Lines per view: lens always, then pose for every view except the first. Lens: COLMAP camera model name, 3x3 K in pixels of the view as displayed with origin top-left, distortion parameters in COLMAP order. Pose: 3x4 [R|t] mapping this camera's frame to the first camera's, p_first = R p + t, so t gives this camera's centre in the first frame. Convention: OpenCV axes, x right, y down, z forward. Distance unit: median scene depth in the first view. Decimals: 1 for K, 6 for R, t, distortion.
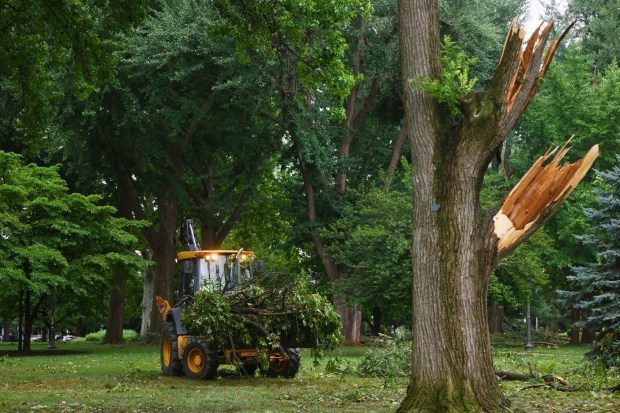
lens RADIAL K [[1299.7, 0, 309.5], [0, 1299.7, 209.7], [0, 0, 1]] dist [0.038180, 0.000000]
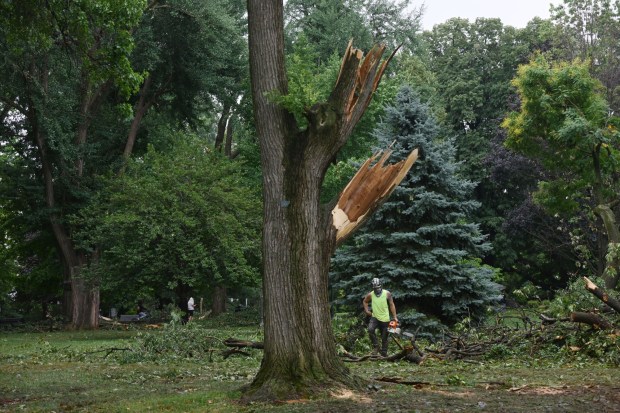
lens RADIAL K [[1299.7, 0, 306.8], [0, 1299.7, 208.6], [0, 0, 1]] dist [0.038180, 0.000000]
pose [[0.974973, -0.009176, 0.222132, -0.138589], [0.006208, 0.999882, 0.014056, -0.013285], [-0.222235, -0.012325, 0.974915, -0.123652]]
